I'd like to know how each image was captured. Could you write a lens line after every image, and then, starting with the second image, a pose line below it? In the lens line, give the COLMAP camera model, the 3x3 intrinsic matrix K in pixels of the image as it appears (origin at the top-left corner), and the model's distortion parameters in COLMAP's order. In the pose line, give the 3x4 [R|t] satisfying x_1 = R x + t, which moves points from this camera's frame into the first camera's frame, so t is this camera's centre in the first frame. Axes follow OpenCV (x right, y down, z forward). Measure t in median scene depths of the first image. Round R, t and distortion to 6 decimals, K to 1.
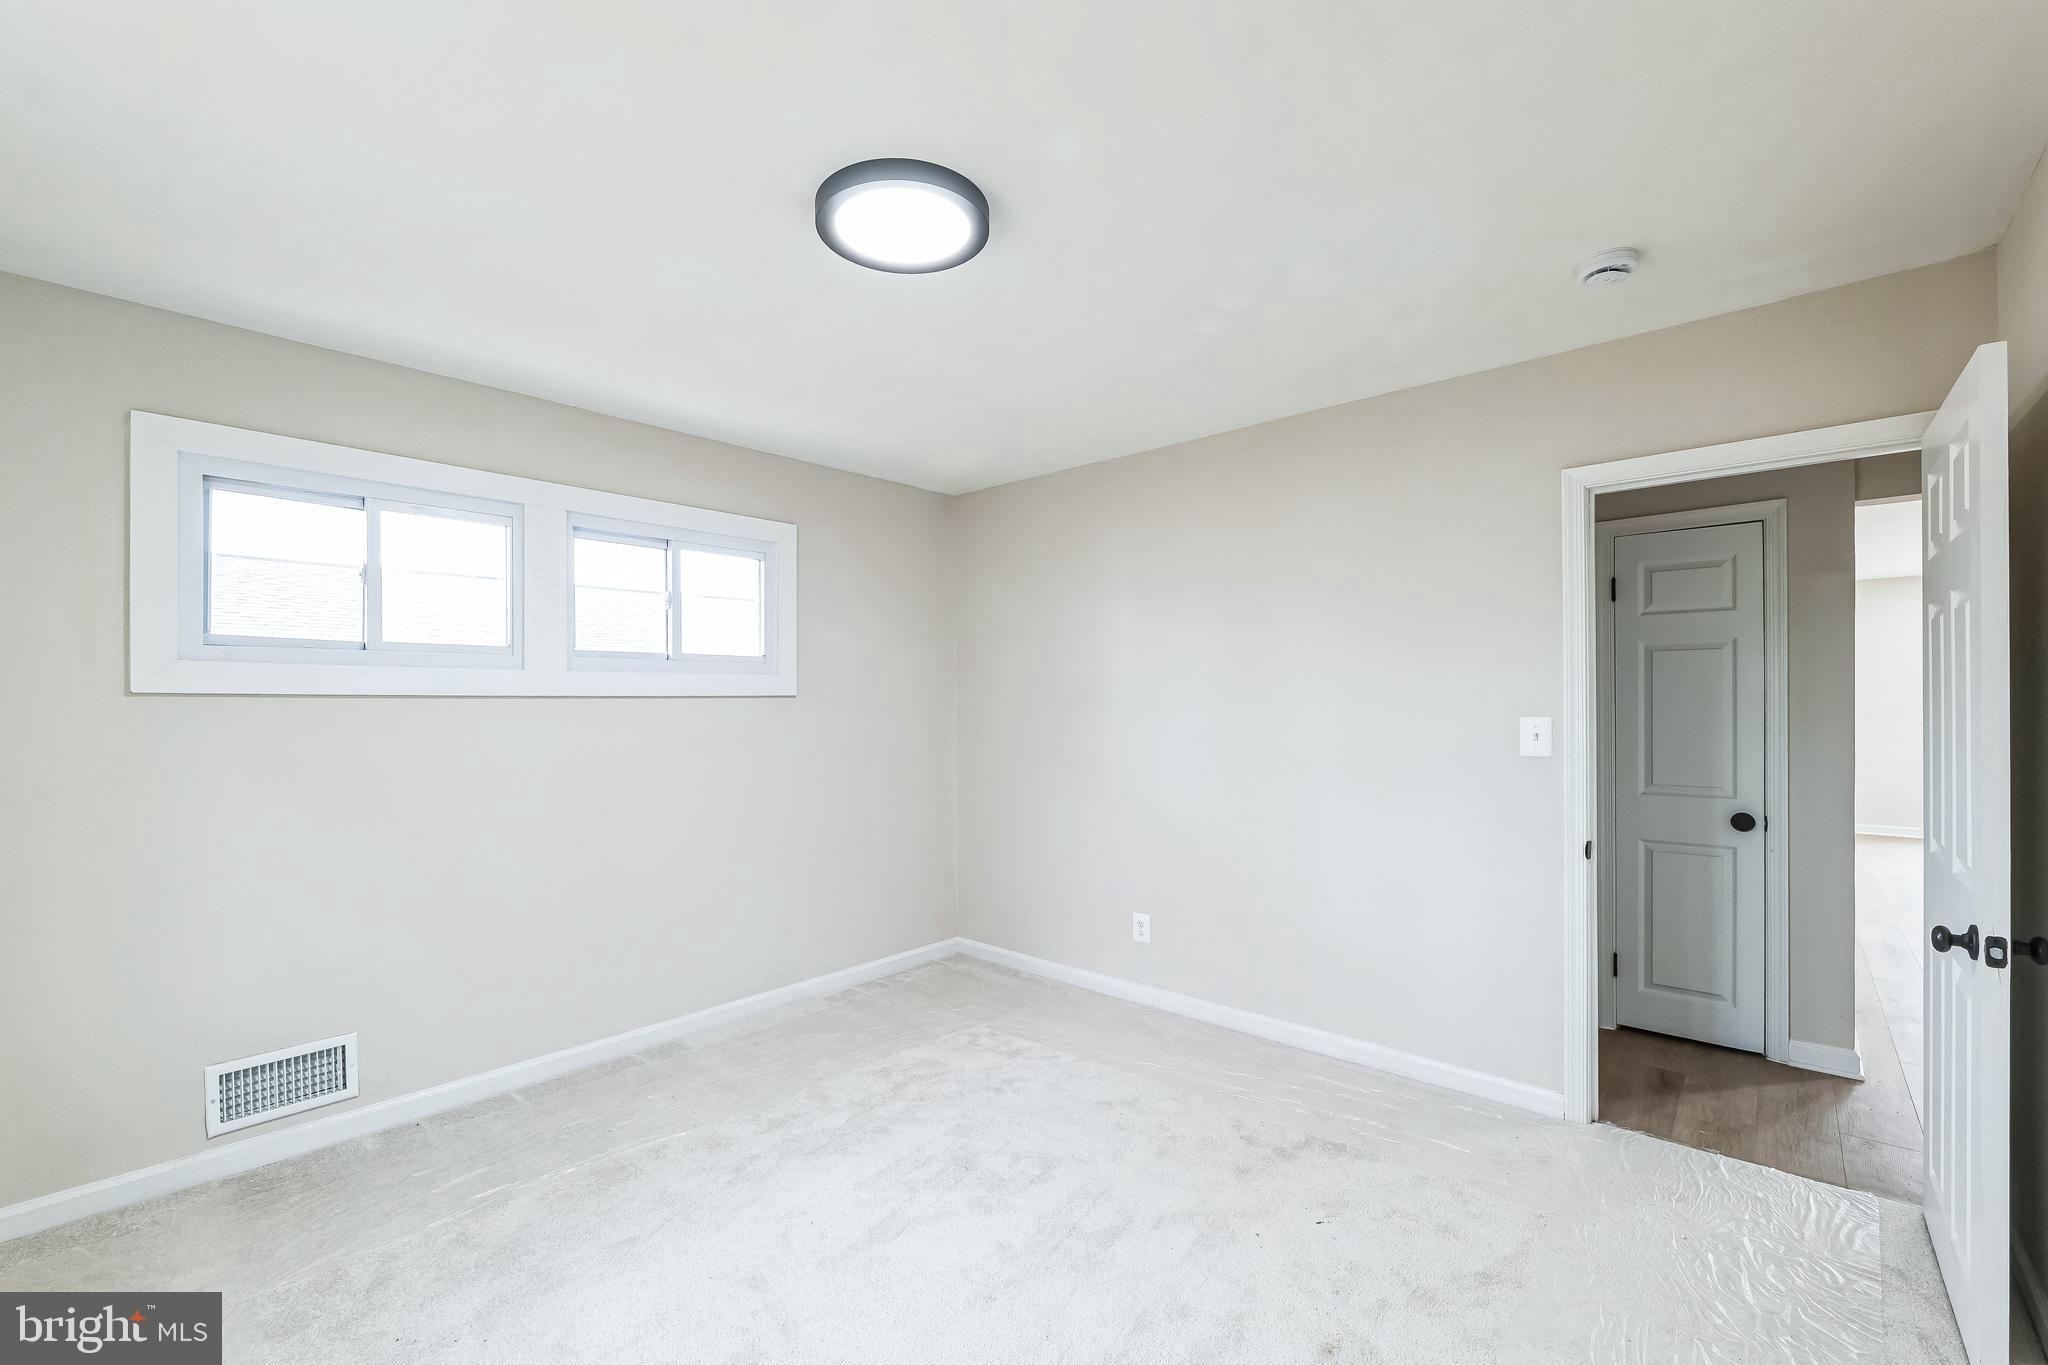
lens RADIAL K [[840.7, 0, 1018.4], [0, 840.7, 697.2], [0, 0, 1]] dist [-0.010813, 0.000090]
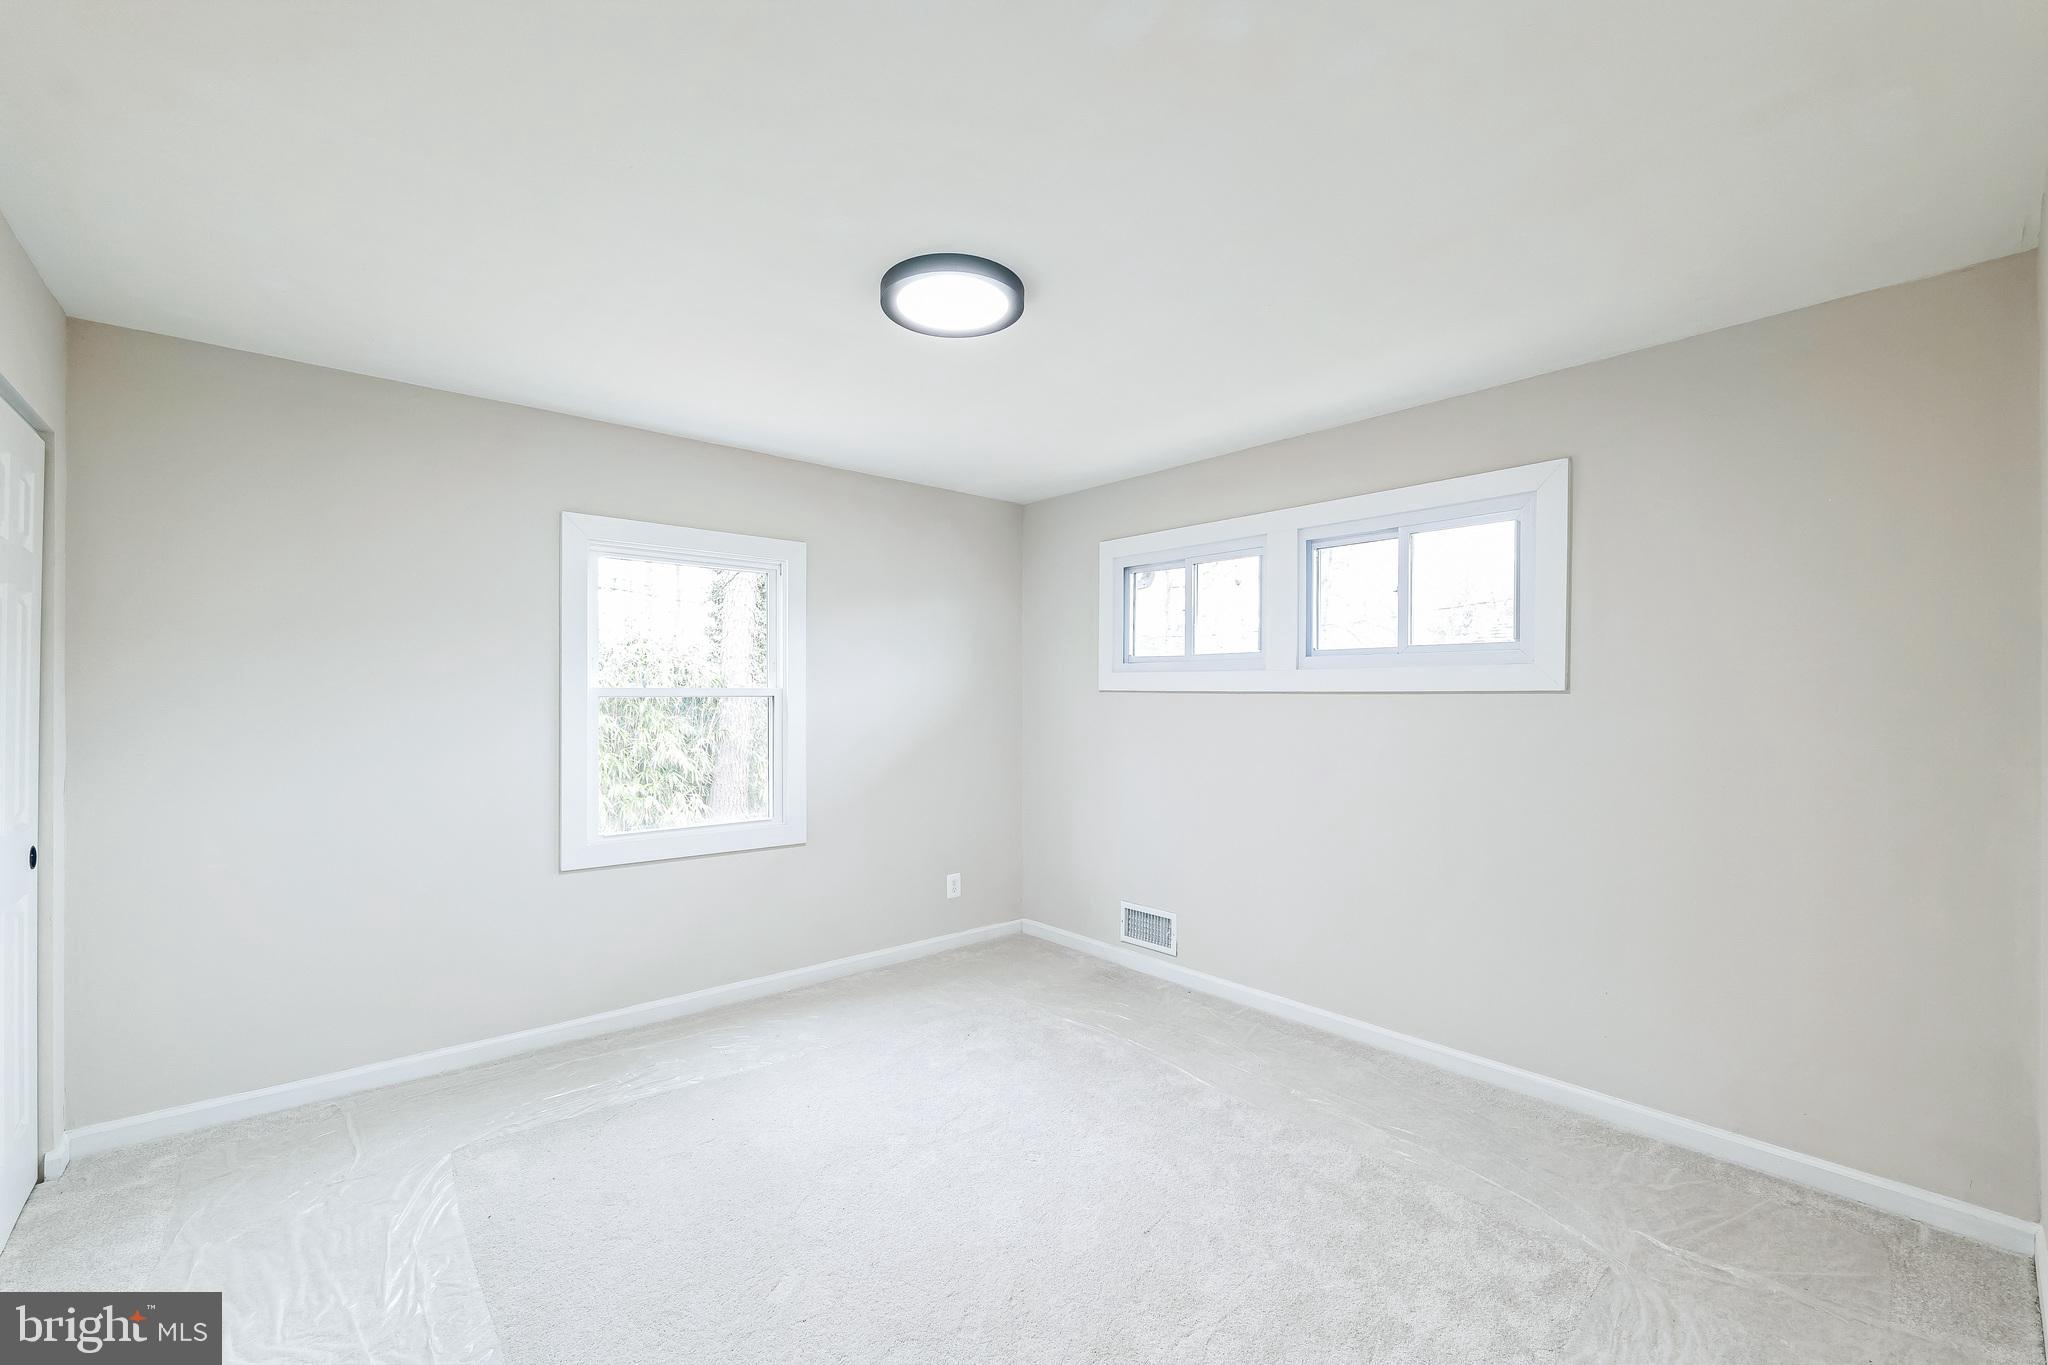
lens RADIAL K [[840.7, 0, 1018.4], [0, 840.7, 697.2], [0, 0, 1]] dist [-0.010813, 0.000090]
pose [[-0.114608, 0.007439, -0.993383, 0.621533], [0.000966, 0.999972, 0.007377, -0.002935], [0.993410, -0.000114, -0.114612, 0.736006]]
